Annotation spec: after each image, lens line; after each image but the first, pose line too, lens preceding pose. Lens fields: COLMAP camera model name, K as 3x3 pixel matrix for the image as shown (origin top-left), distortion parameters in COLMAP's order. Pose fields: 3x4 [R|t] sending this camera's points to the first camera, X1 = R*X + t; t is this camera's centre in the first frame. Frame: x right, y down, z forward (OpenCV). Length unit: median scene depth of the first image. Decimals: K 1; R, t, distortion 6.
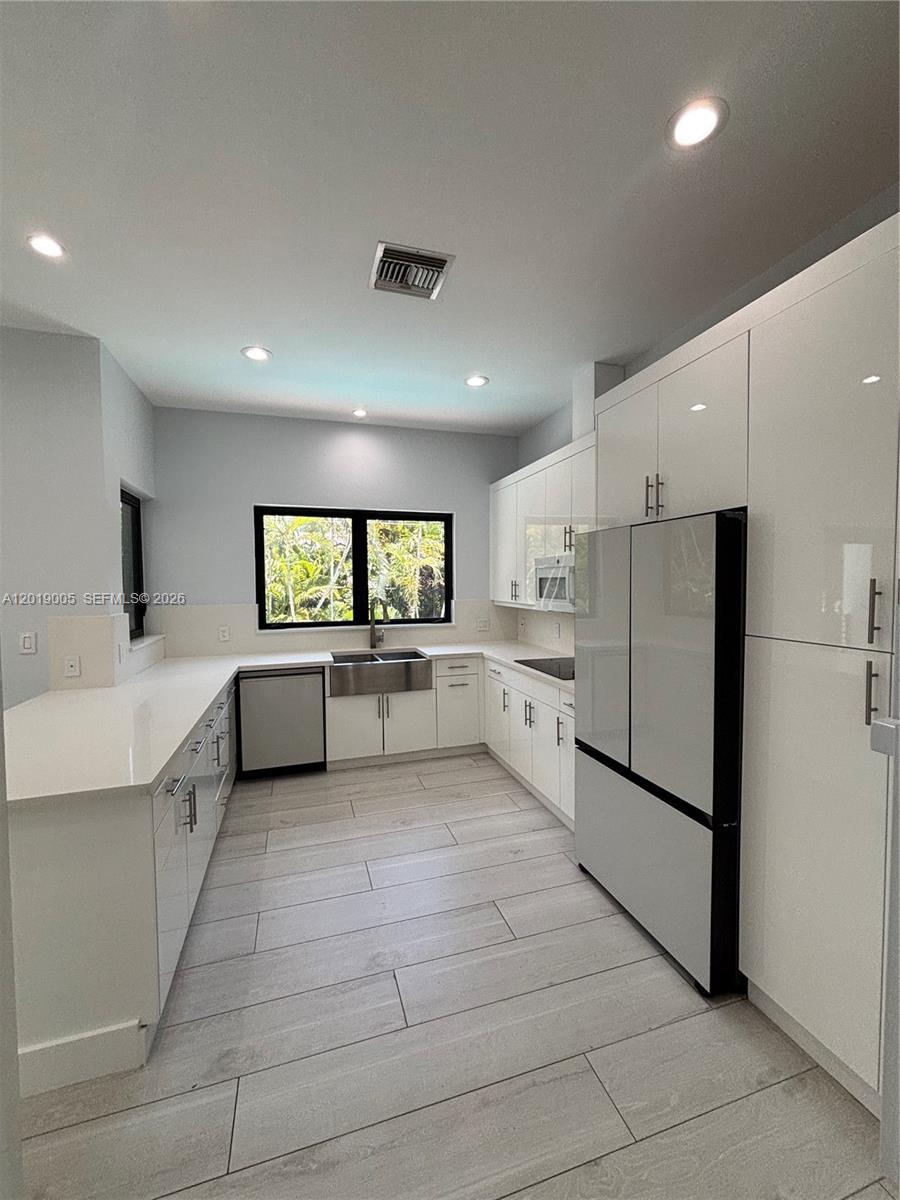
lens RADIAL K [[482.9, 0, 450.0], [0, 482.9, 600.0], [0, 0, 1]] dist [-0.000497, -0.000079]
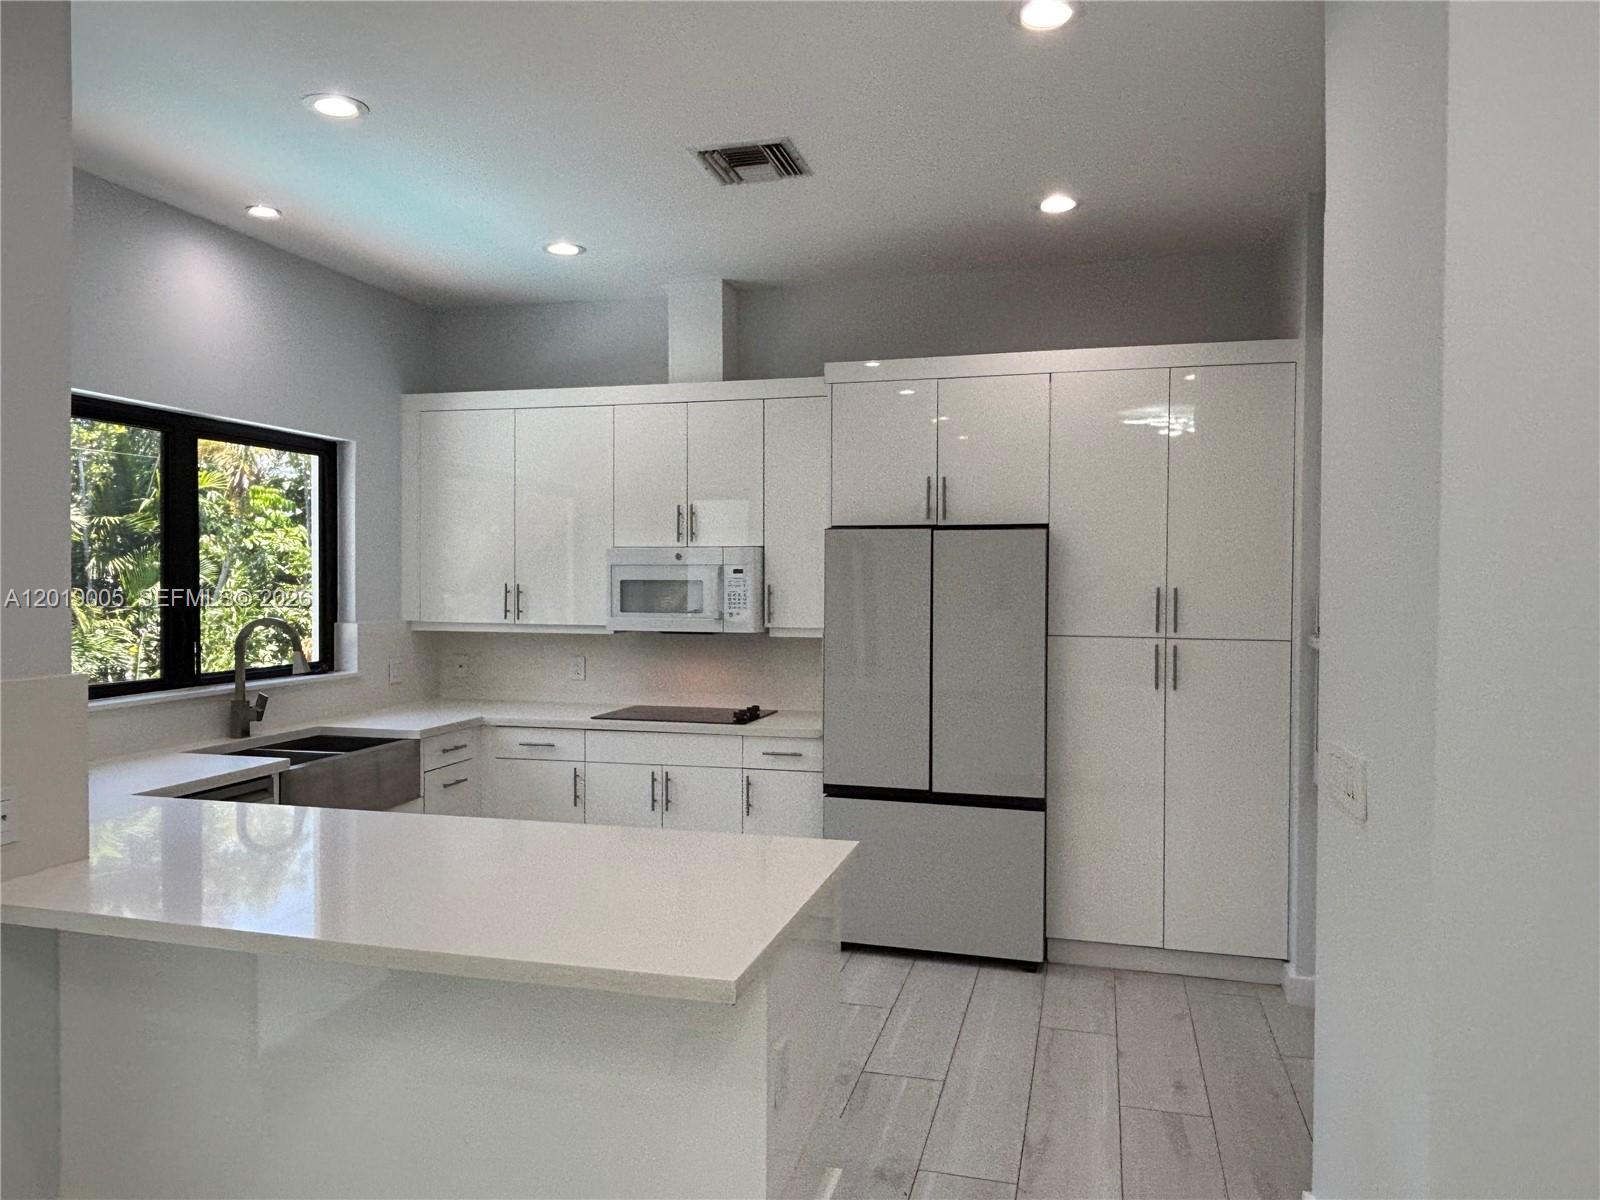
lens RADIAL K [[1111.6, 0, 800.0], [0, 1111.6, 600.0], [0, 0, 1]] dist [0.049884, -0.000684]
pose [[0.544401, -0.009817, 0.838768, -0.788225], [0.026701, 0.999628, -0.005630, -0.005448], [-0.838400, 0.025461, 0.544460, 0.021074]]
